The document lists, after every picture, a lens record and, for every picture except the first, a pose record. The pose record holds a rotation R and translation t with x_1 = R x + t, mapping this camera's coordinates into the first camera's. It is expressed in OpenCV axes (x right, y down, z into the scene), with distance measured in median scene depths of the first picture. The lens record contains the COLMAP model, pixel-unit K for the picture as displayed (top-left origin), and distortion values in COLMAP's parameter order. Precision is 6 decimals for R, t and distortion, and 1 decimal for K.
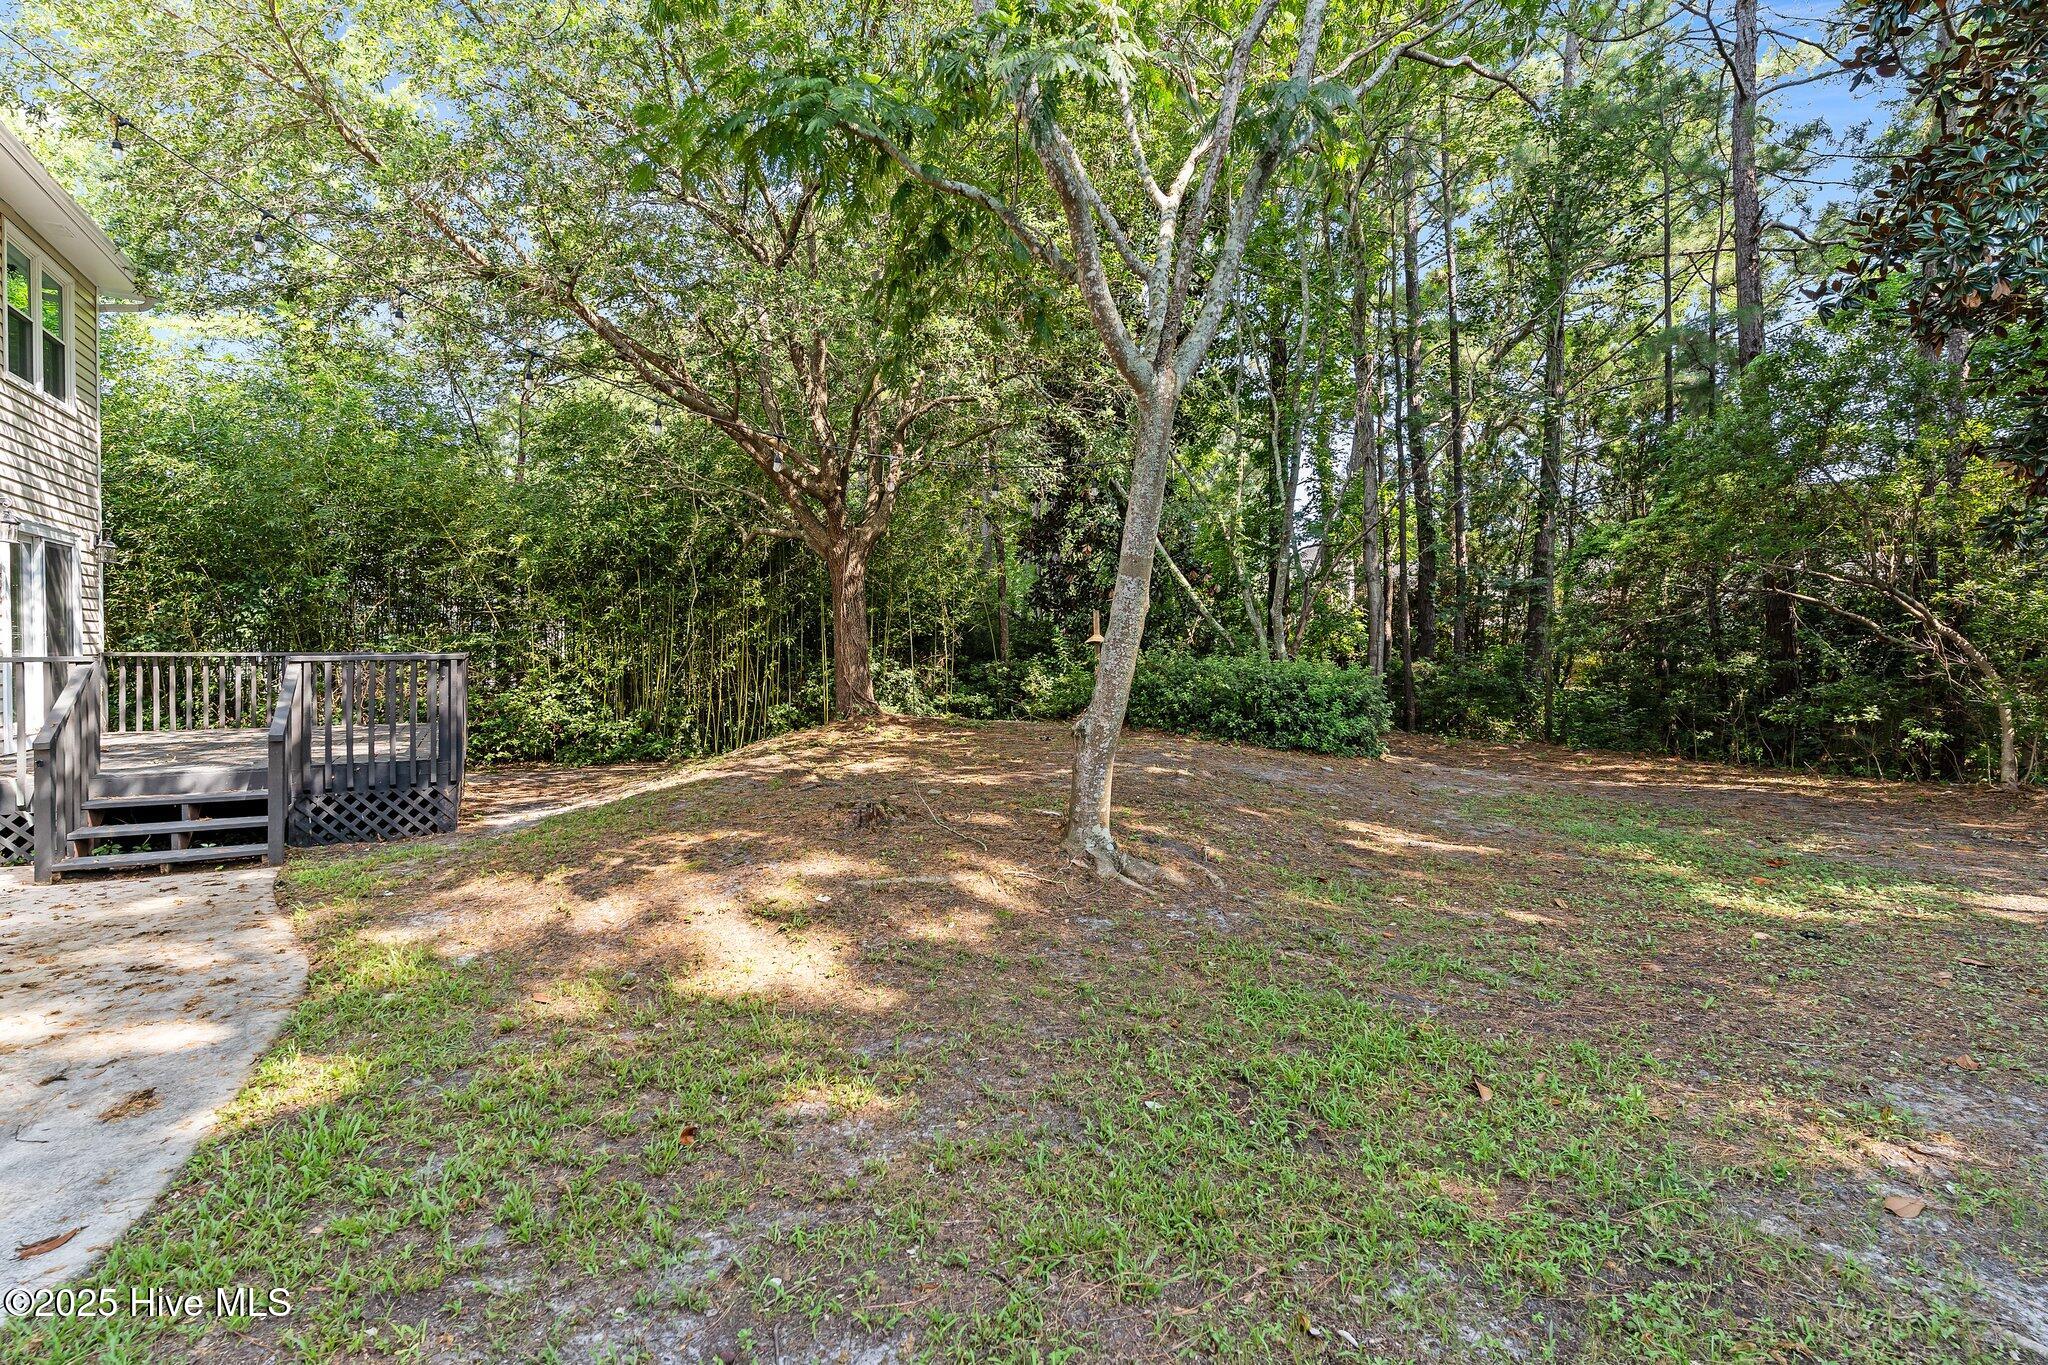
lens RADIAL K [[969.1, 0, 1024.0], [0, 969.1, 682.5], [0, 0, 1]] dist [-0.001159, 0.000046]
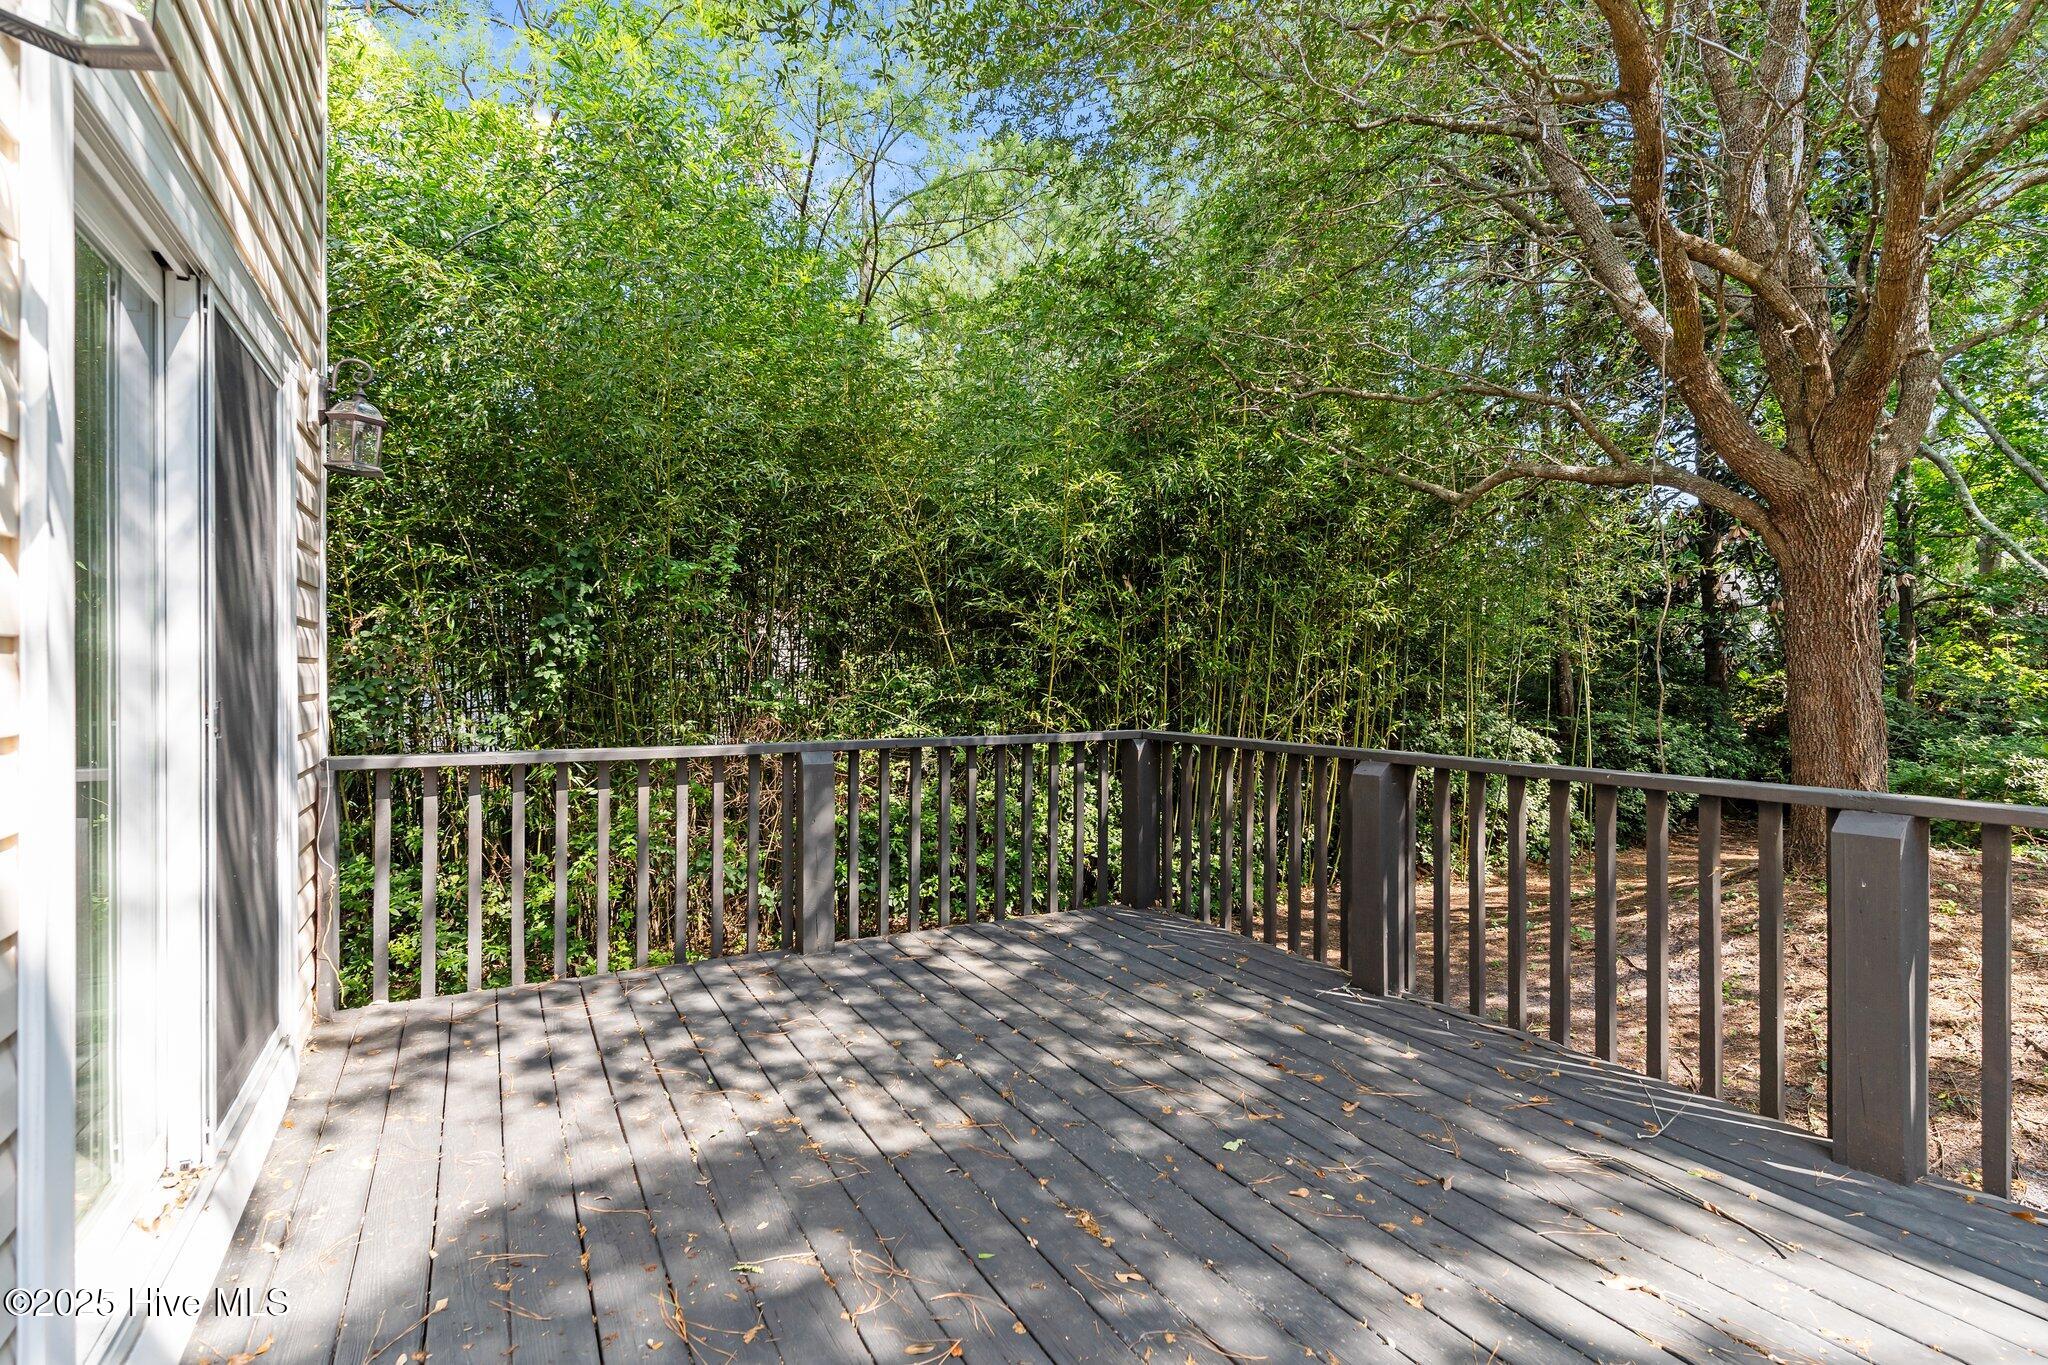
lens RADIAL K [[969.1, 0, 1024.0], [0, 969.1, 682.5], [0, 0, 1]] dist [-0.001159, 0.000046]
pose [[0.999971, -0.001045, -0.007482, -0.656694], [0.000897, 0.999803, -0.019817, -0.046307], [0.007502, 0.019810, 0.999776, 0.623047]]
